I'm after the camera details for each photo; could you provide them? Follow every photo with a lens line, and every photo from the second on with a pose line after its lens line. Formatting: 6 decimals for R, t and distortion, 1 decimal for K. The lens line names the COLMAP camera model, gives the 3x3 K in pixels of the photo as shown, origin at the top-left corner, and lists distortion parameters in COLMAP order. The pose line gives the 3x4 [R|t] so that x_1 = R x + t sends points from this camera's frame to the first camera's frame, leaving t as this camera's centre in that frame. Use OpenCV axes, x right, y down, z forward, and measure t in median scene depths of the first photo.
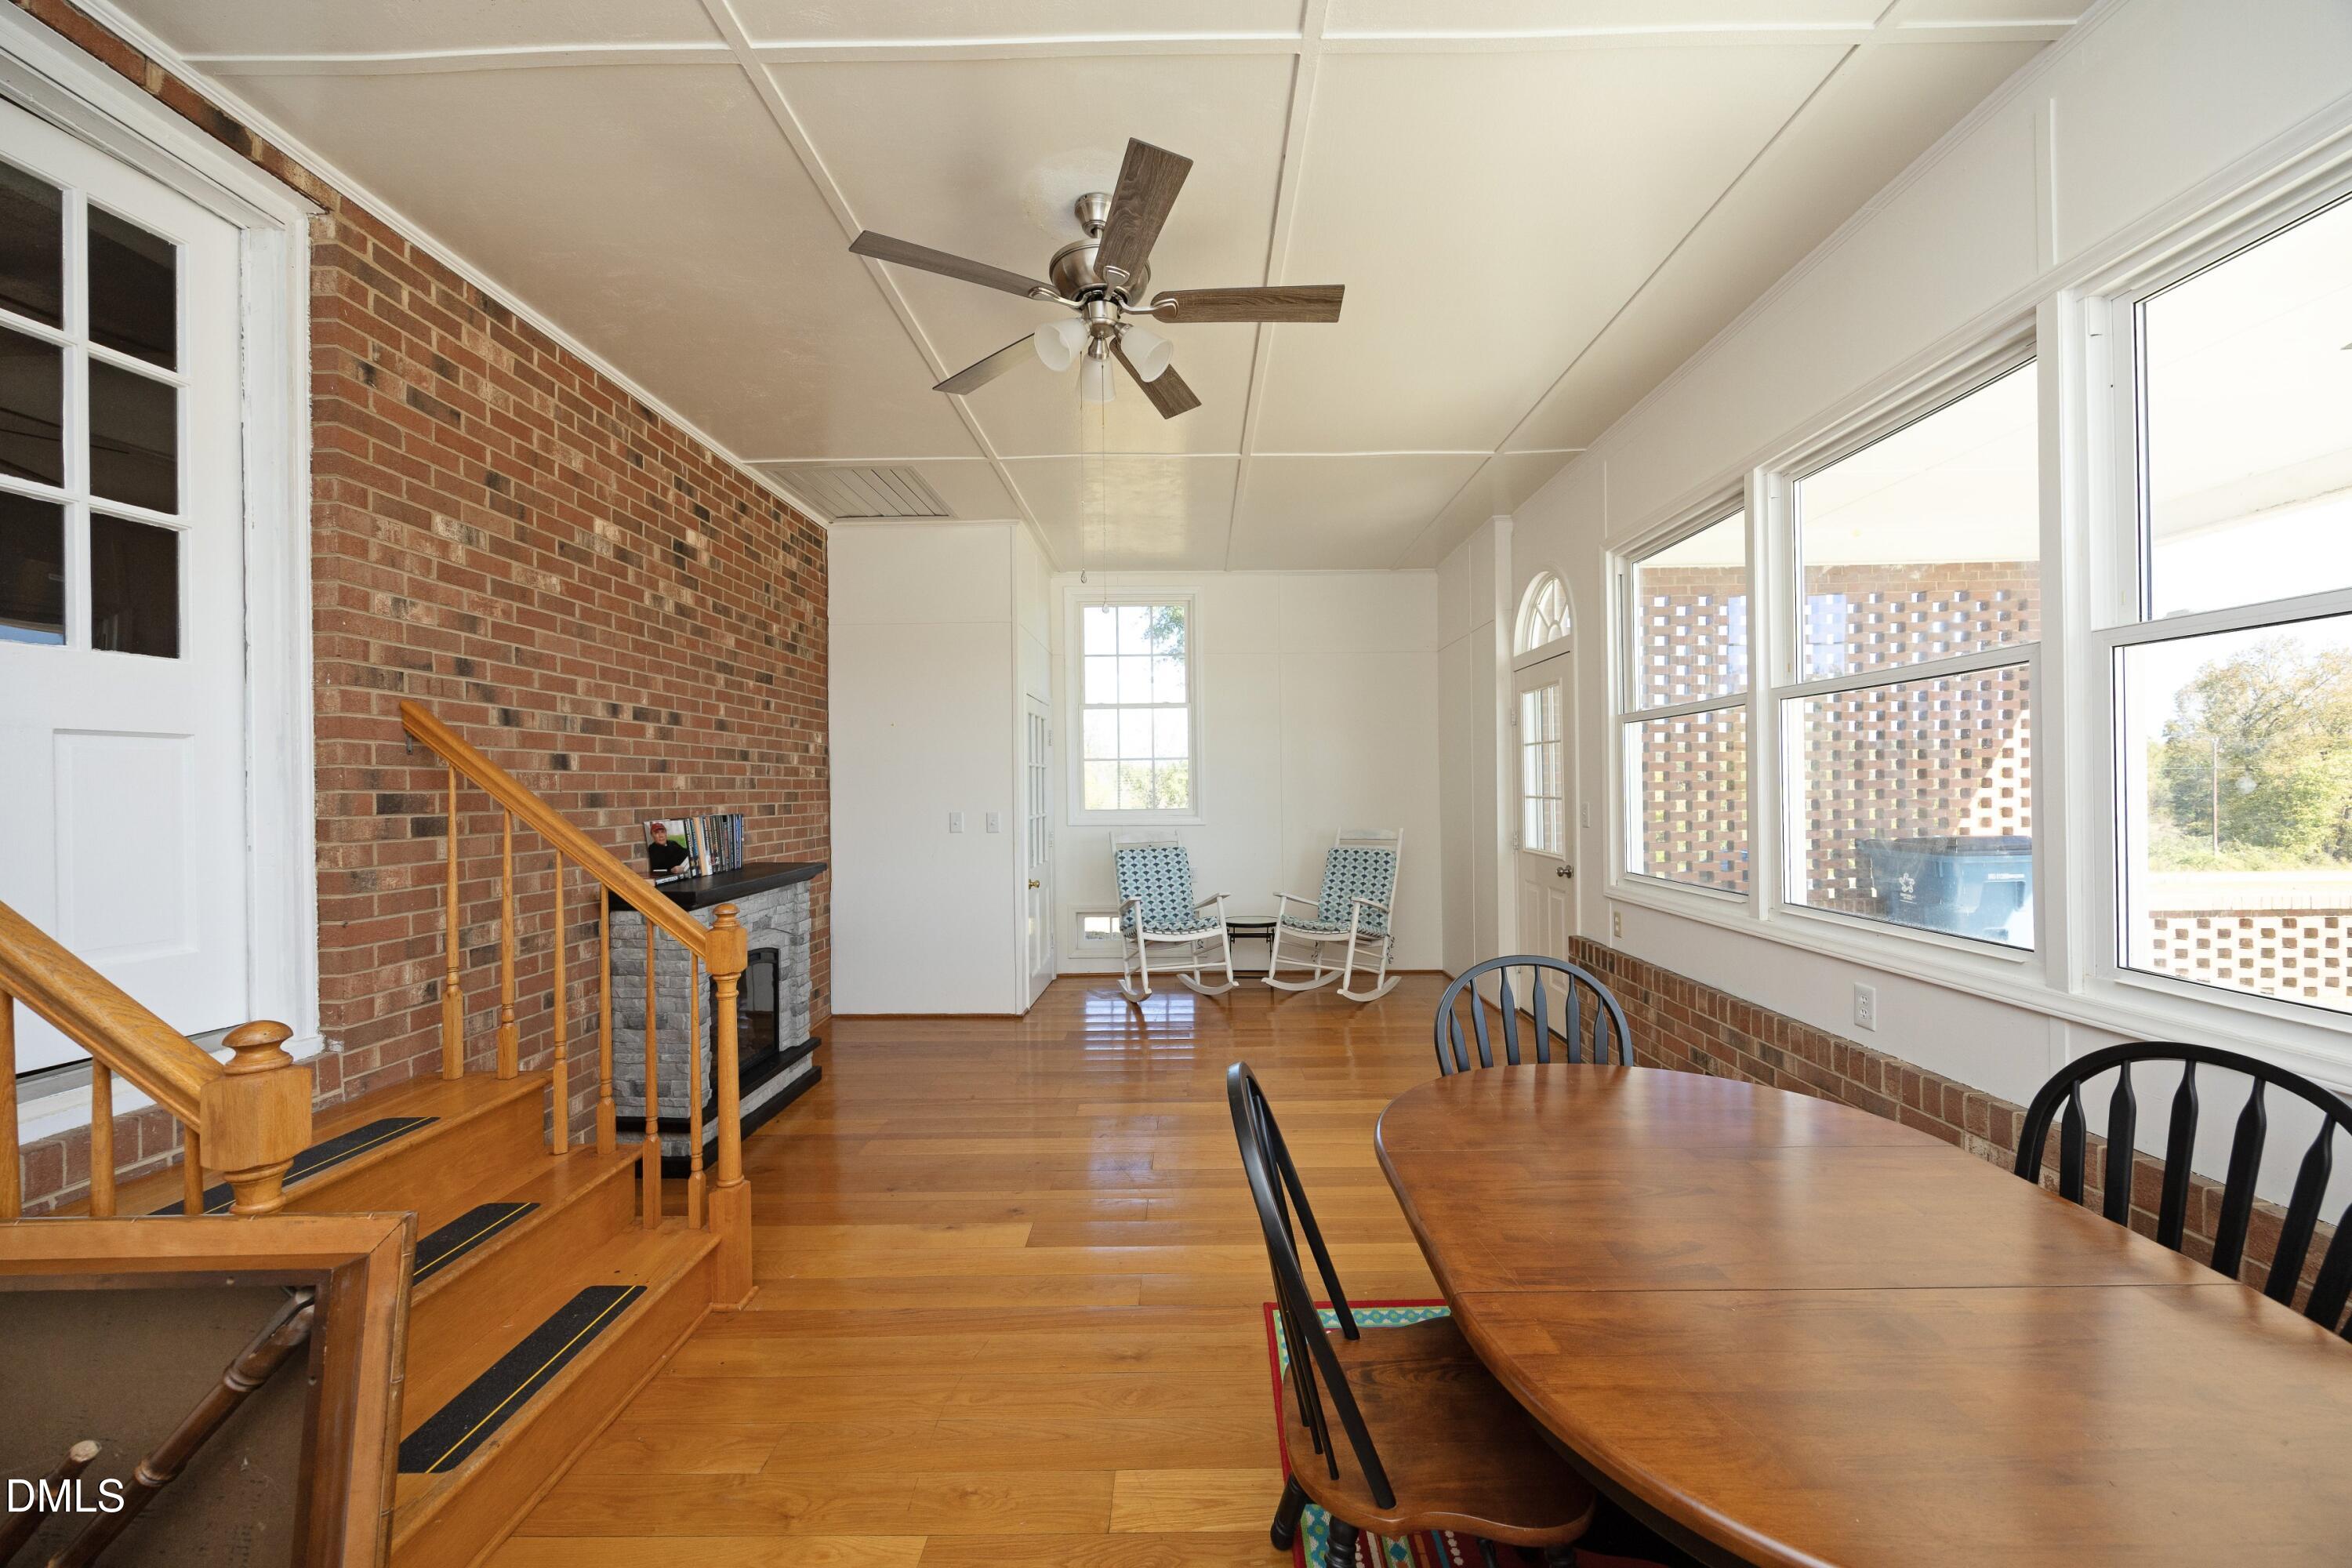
lens RADIAL K [[906.0, 0, 1190.3], [0, 906.0, 788.6], [0, 0, 1]] dist [0.000905, 0.000208]
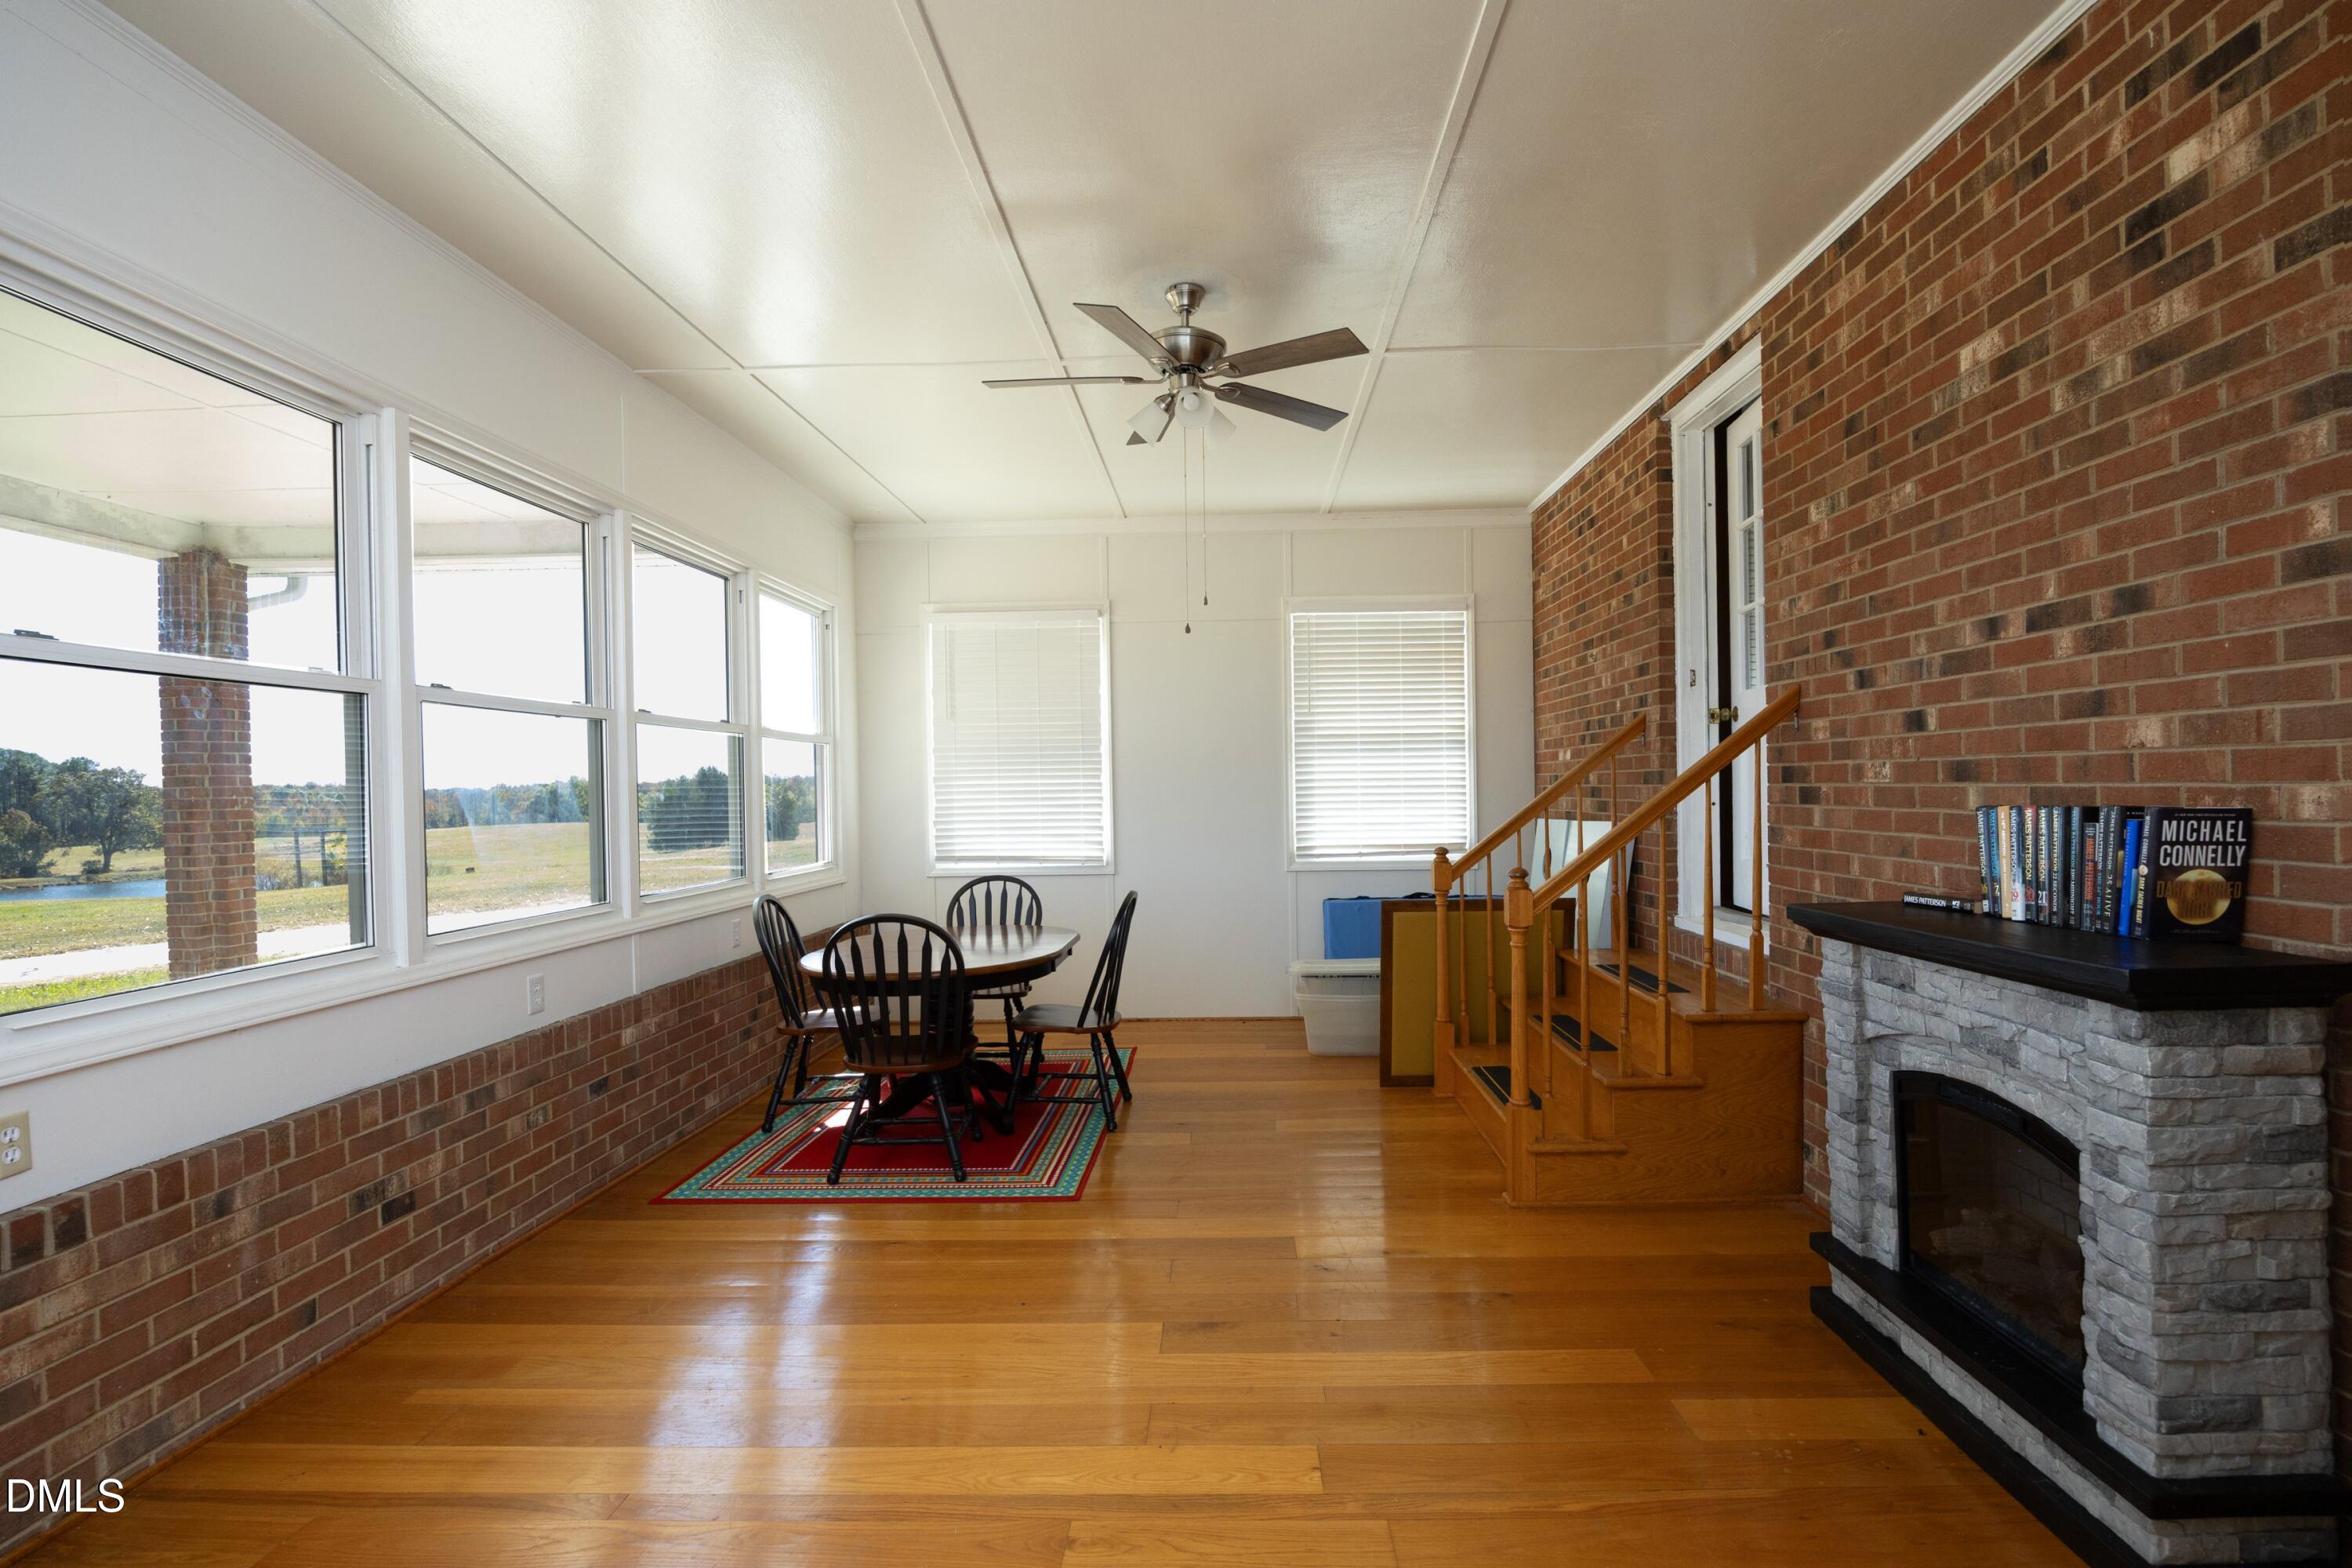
lens RADIAL K [[1125.4, 0, 1203.2], [0, 1125.4, 805.8], [0, 0, 1]] dist [-0.000284, 0.000815]
pose [[-0.999340, 0.025140, 0.026203, -0.111771], [0.025579, 0.999536, 0.016562, 0.010731], [-0.025775, 0.017221, -0.999519, 1.916272]]
